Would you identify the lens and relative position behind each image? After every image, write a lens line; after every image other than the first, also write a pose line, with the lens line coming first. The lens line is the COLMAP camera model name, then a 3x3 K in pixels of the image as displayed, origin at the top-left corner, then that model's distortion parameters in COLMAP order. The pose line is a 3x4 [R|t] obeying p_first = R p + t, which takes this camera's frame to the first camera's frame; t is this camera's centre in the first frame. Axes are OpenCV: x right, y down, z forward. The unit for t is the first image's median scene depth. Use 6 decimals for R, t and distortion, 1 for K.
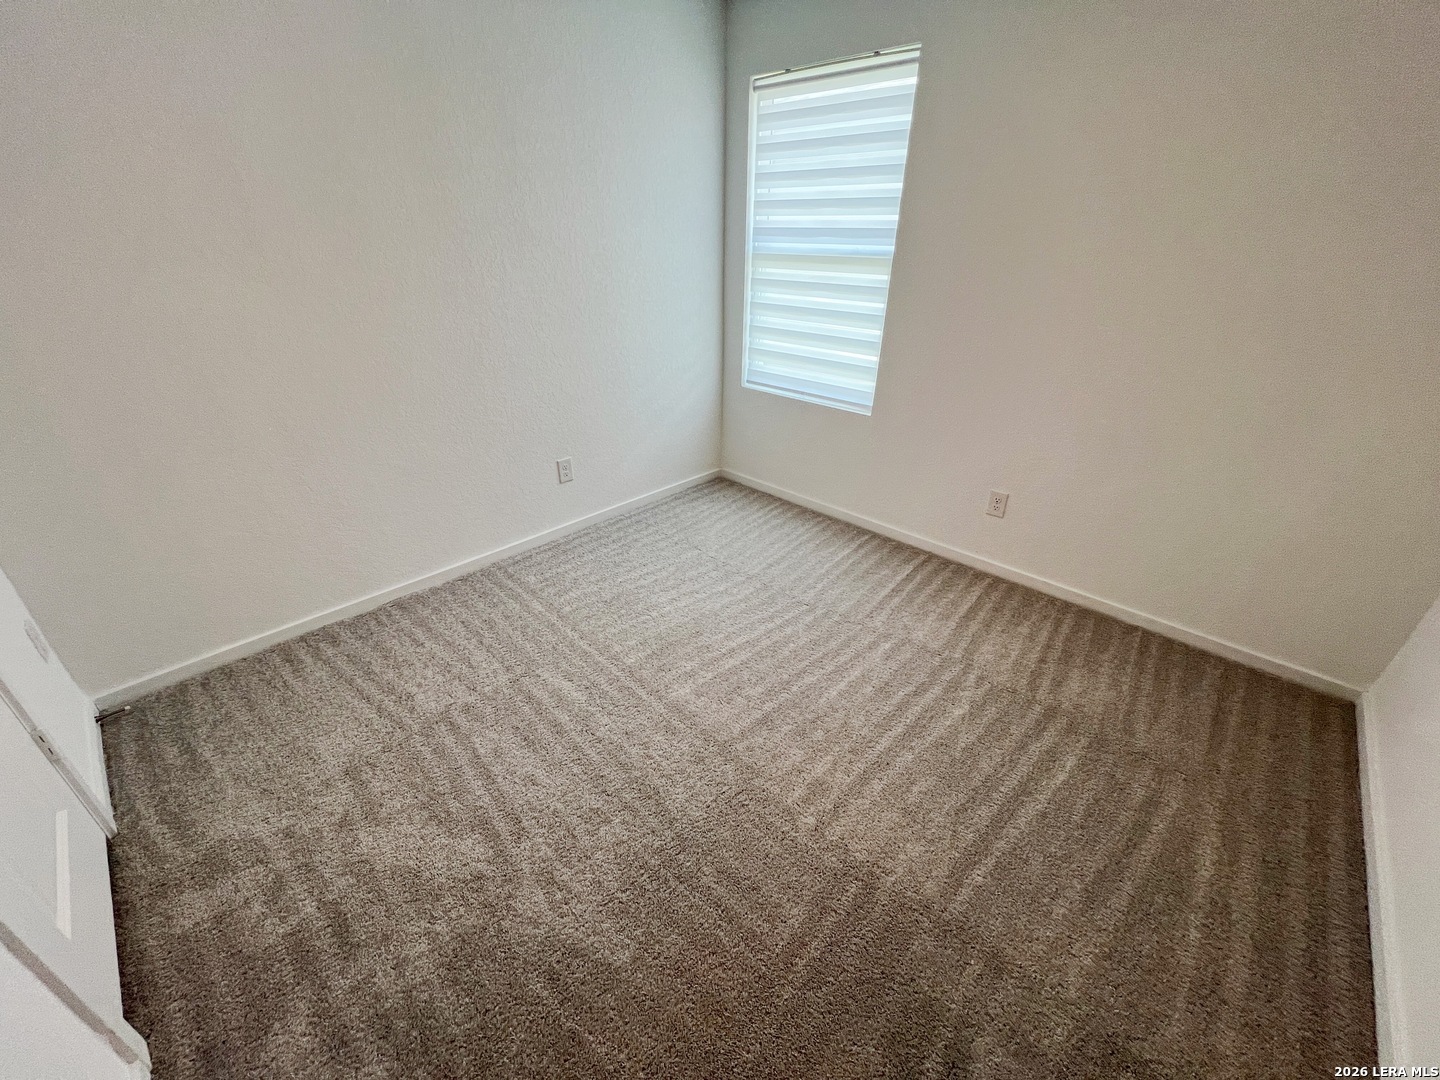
lens RADIAL K [[569.8, 0, 720.0], [0, 569.8, 540.0], [0, 0, 1]] dist [-0.001022, -0.000182]
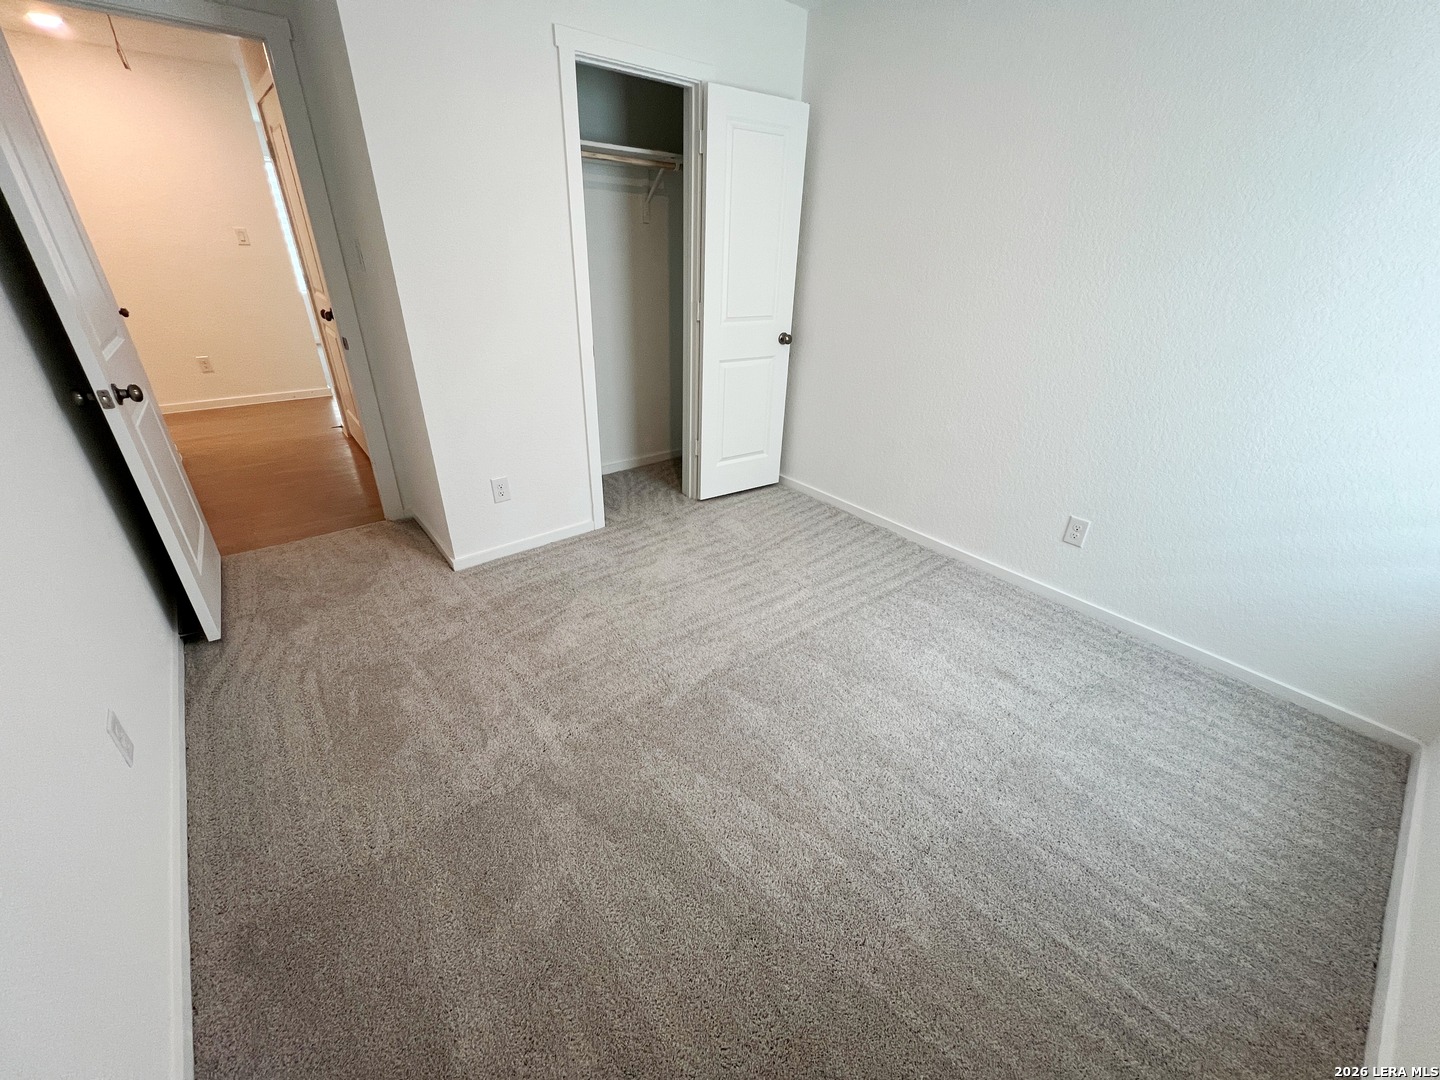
lens RADIAL K [[576.8, 0, 720.0], [0, 576.8, 540.0], [0, 0, 1]] dist [-0.001772, 0.000015]
pose [[-0.123357, 0.441219, -0.888881, 0.687298], [-0.490237, 0.751696, 0.441158, -0.281122], [0.862815, 0.490182, 0.123575, 0.537610]]
